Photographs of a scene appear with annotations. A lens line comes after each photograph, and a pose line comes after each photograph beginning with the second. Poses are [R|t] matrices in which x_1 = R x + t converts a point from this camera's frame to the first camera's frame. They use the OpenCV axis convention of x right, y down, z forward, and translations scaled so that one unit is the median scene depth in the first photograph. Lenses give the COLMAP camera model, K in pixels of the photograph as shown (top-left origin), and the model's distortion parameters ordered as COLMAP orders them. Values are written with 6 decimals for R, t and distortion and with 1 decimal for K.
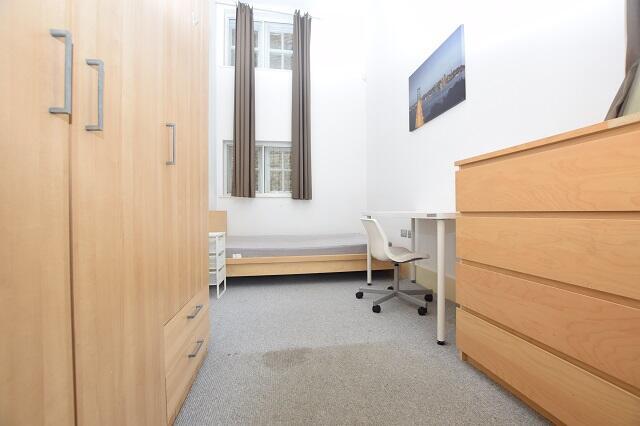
lens RADIAL K [[287.6, 0, 319.7], [0, 287.6, 211.3], [0, 0, 1]] dist [-0.021734, 0.000244]
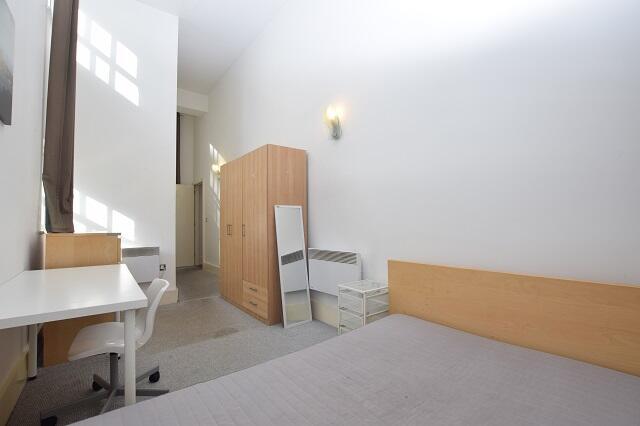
lens RADIAL K [[287.6, 0, 319.7], [0, 287.6, 211.3], [0, 0, 1]] dist [-0.021734, 0.000244]
pose [[-0.871383, -0.002248, -0.490599, 0.244400], [0.018836, 0.999099, -0.038035, -0.183608], [0.490242, -0.042384, -0.870555, 2.745905]]
